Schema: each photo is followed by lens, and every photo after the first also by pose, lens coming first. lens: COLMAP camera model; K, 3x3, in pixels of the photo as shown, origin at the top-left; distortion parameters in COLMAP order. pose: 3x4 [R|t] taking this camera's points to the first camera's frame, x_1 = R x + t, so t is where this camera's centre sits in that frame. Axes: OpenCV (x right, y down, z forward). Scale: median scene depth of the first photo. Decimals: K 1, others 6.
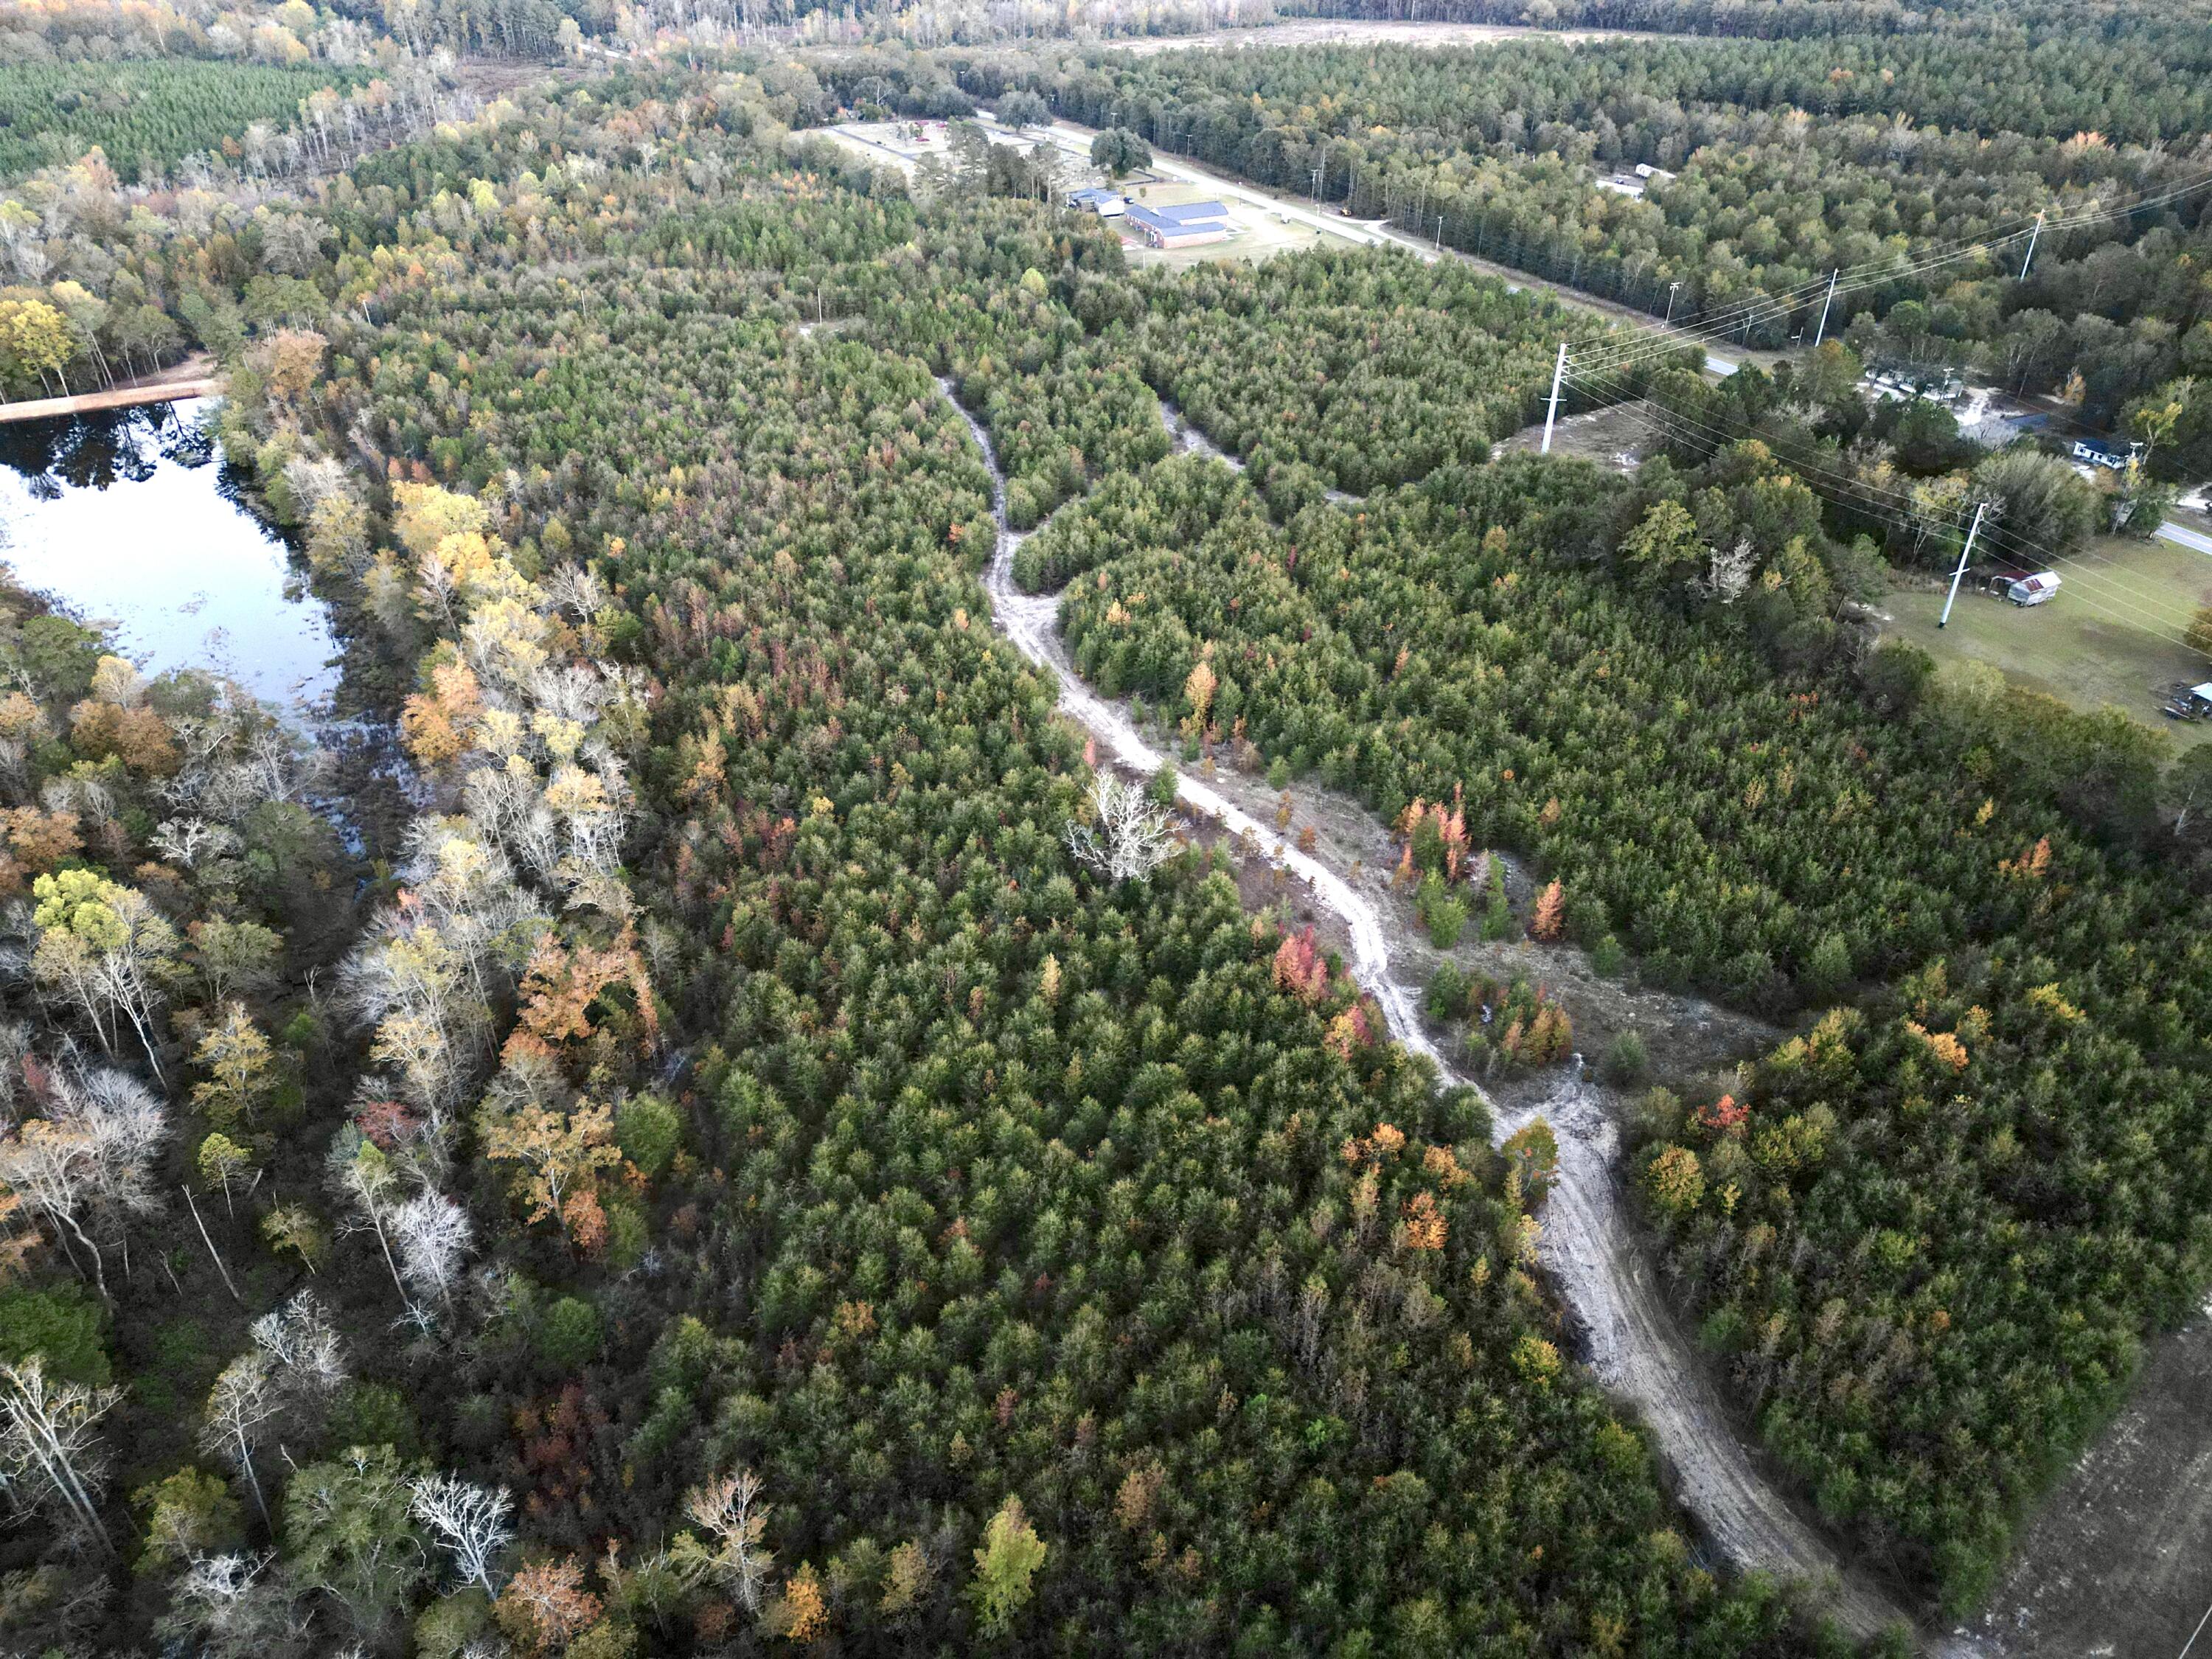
lens RADIAL K [[1546.0, 0, 1084.6], [0, 1546.0, 829.5], [0, 0, 1]] dist [0.079424, -0.075785]
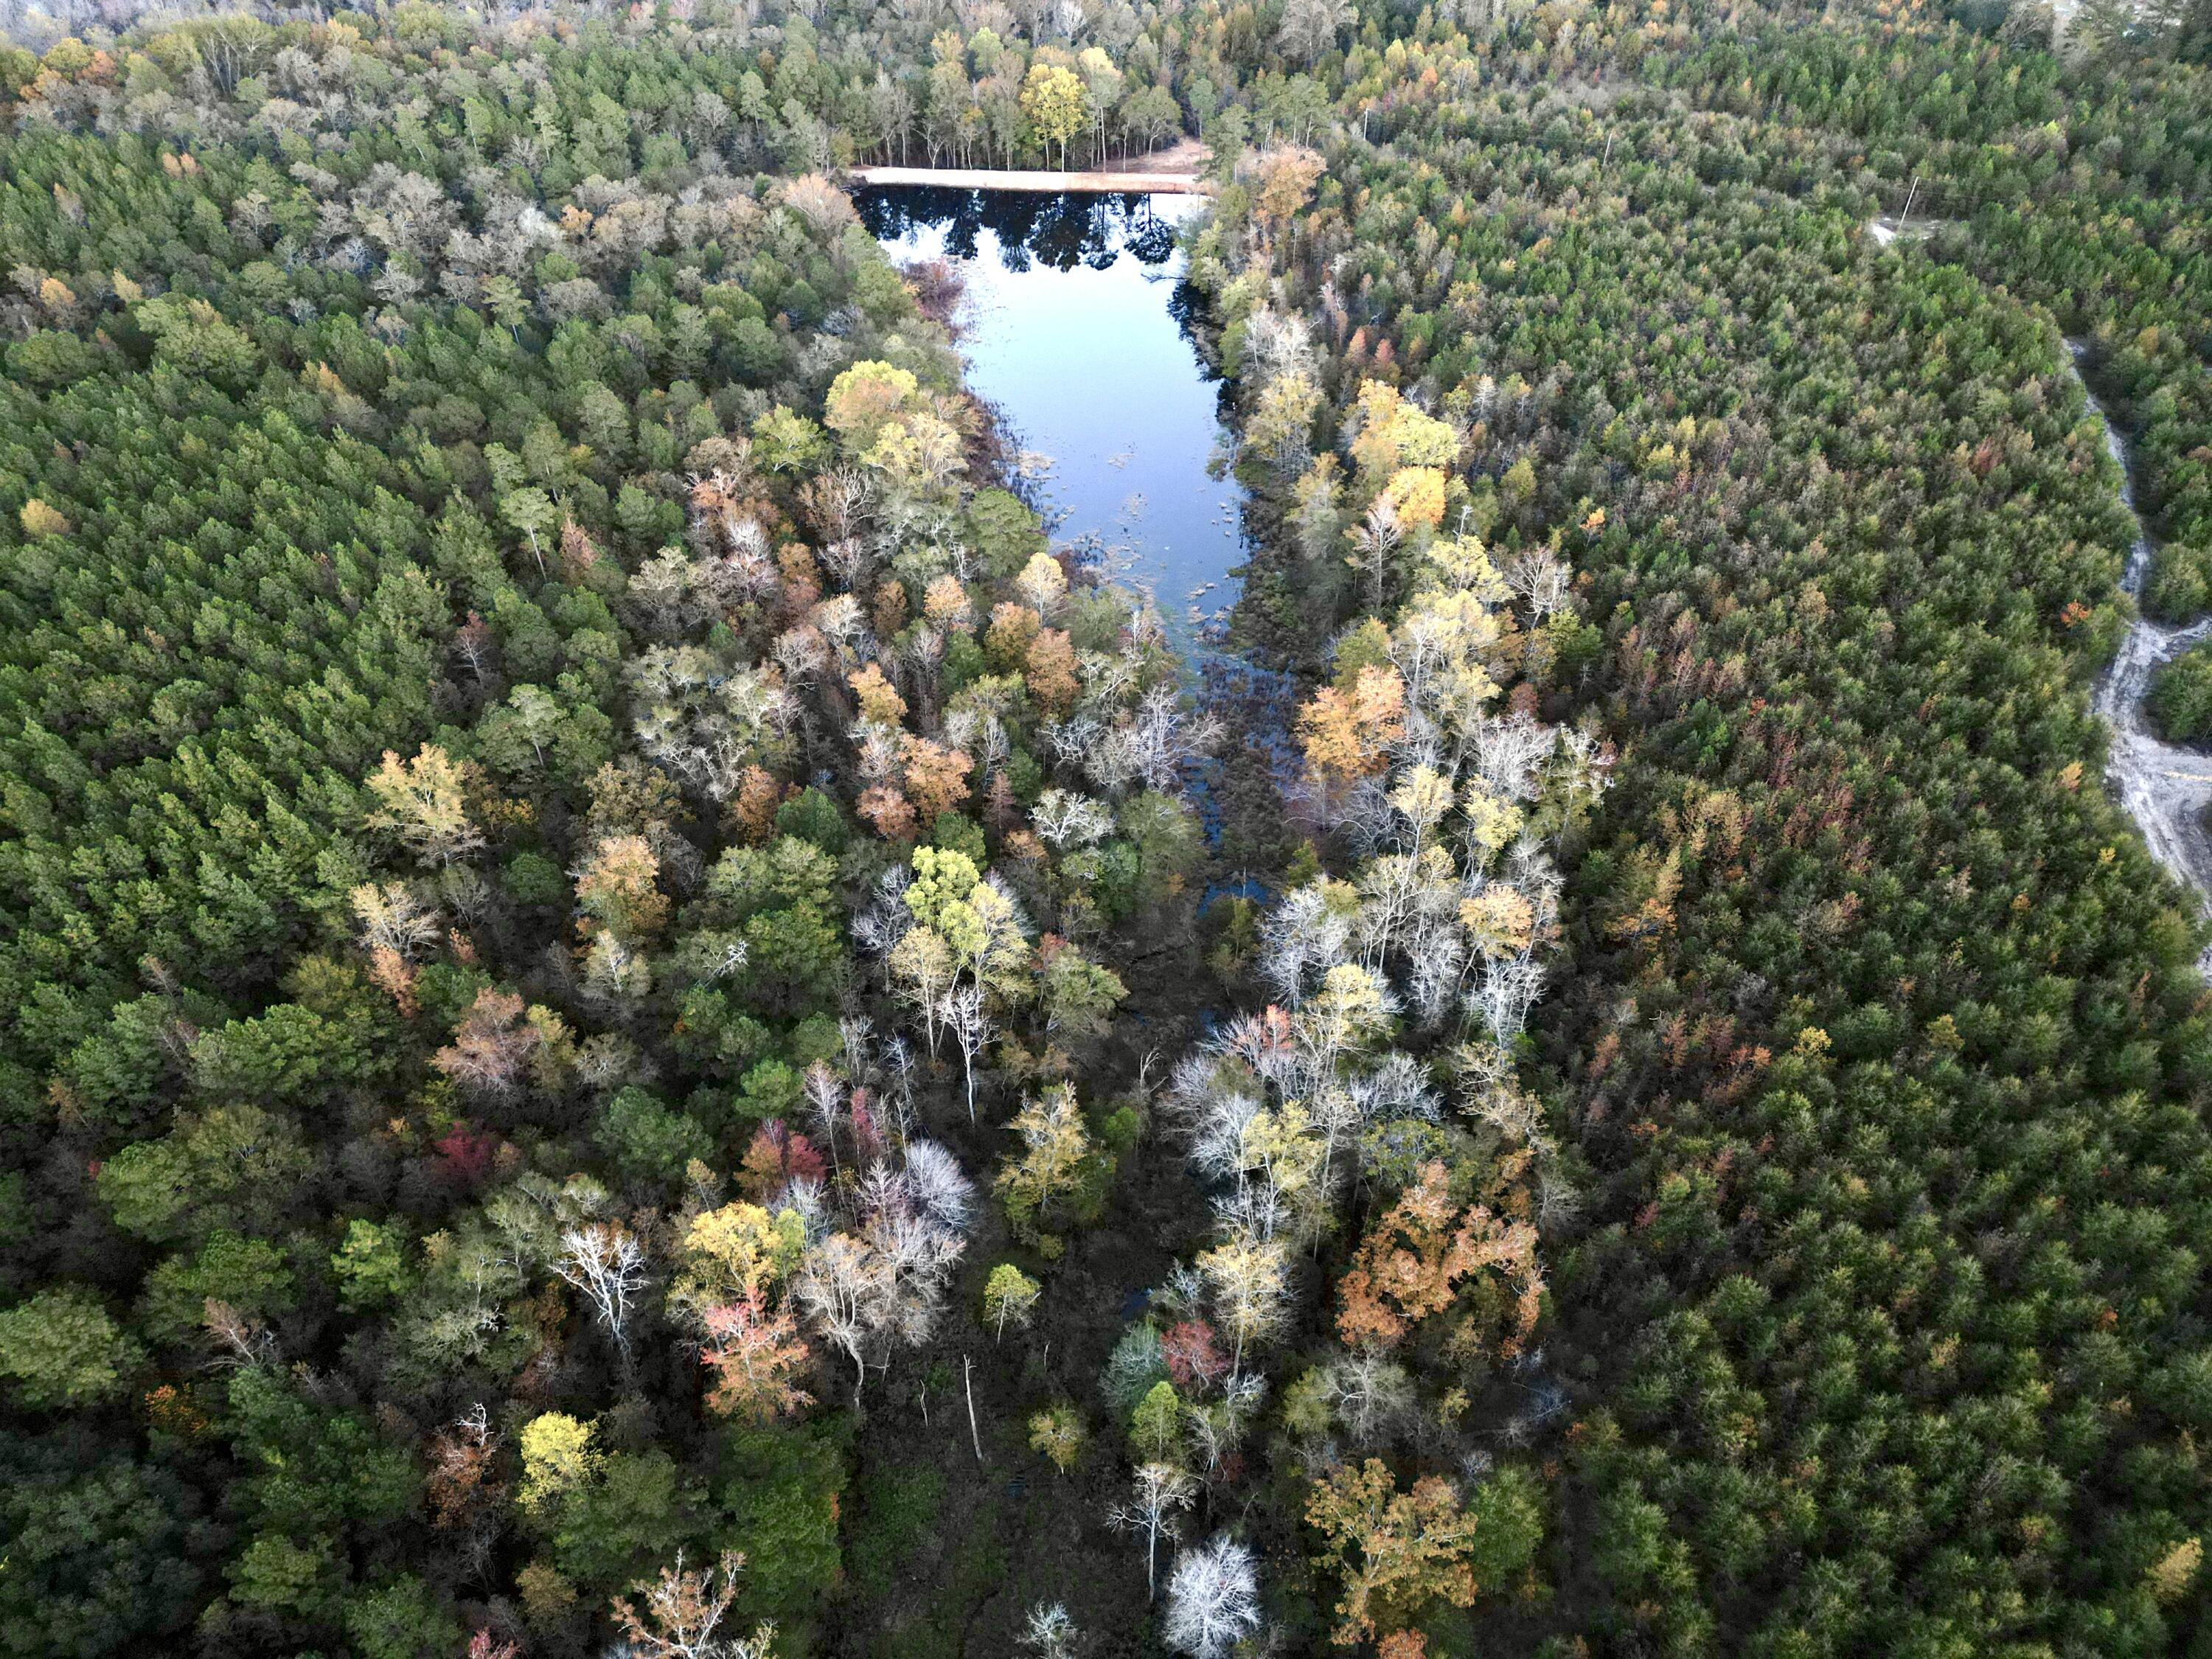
lens RADIAL K [[1546.0, 0, 1084.6], [0, 1546.0, 829.5], [0, 0, 1]] dist [0.079424, -0.075785]
pose [[0.852239, 0.337276, -0.399918, -0.124842], [-0.283919, 0.940251, 0.187932, -0.091133], [0.439408, -0.046618, 0.897077, 0.133943]]
